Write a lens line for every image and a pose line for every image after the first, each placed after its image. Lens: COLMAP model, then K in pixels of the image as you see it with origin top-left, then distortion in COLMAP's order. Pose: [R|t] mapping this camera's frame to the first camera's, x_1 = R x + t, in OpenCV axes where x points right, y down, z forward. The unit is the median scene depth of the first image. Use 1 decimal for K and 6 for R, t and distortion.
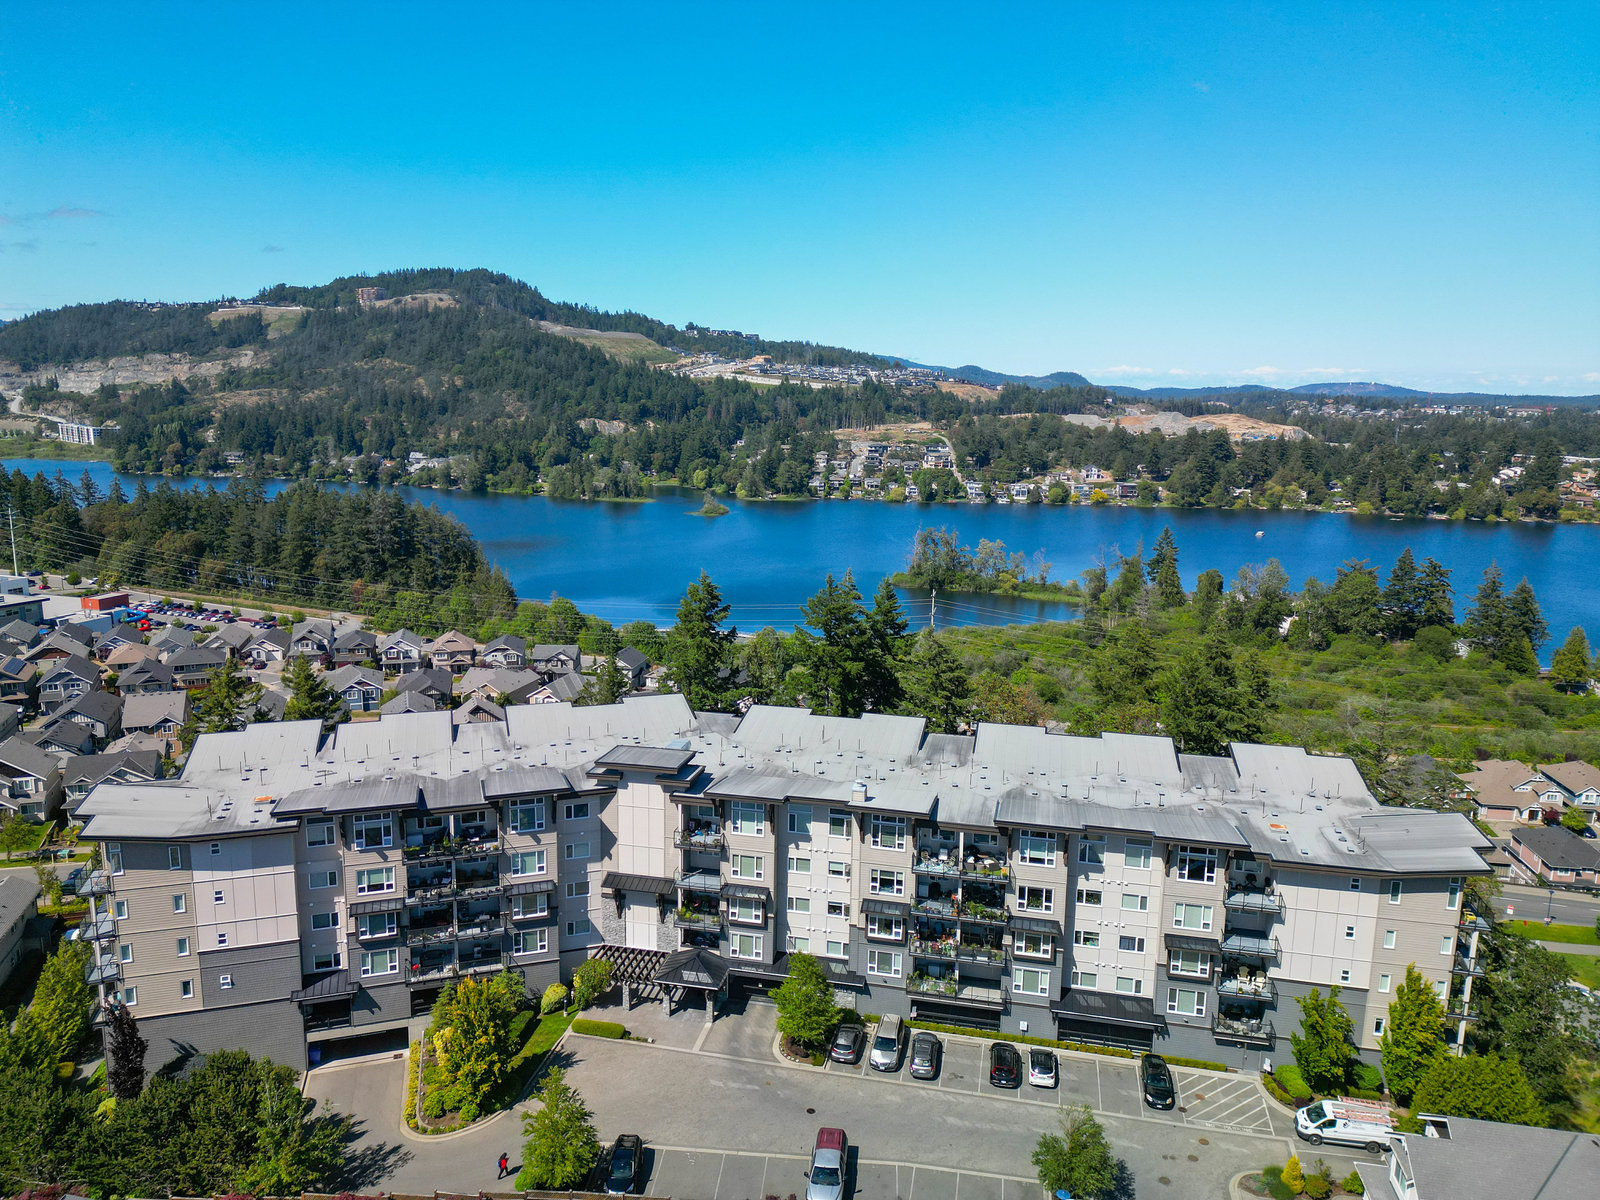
lens RADIAL K [[1136.8, 0, 800.0], [0, 1136.8, 600.0], [0, 0, 1]] dist [0.093338, -0.107370]
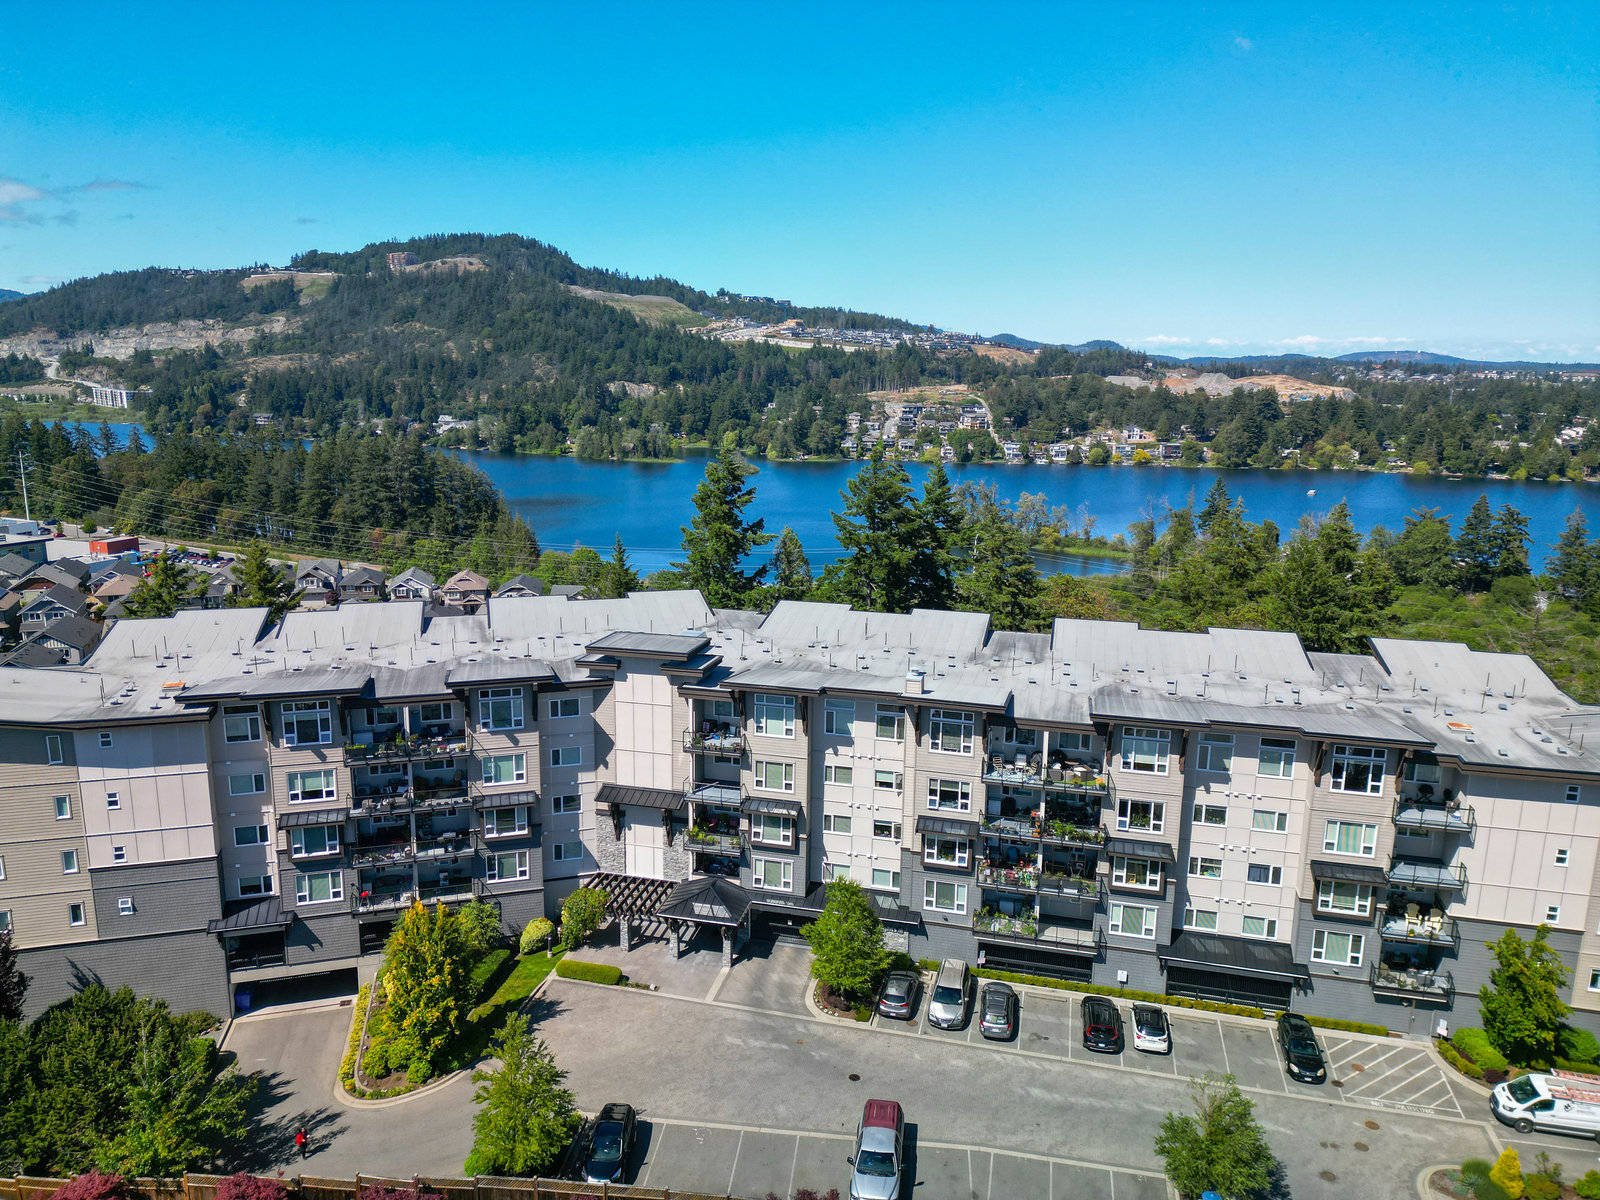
lens RADIAL K [[1136.8, 0, 800.0], [0, 1136.8, 600.0], [0, 0, 1]] dist [0.093338, -0.107370]
pose [[0.999623, 0.004516, -0.027084, -0.006457], [-0.003873, 0.999711, 0.023732, 0.087865], [0.027183, -0.023618, 0.999351, 0.196336]]
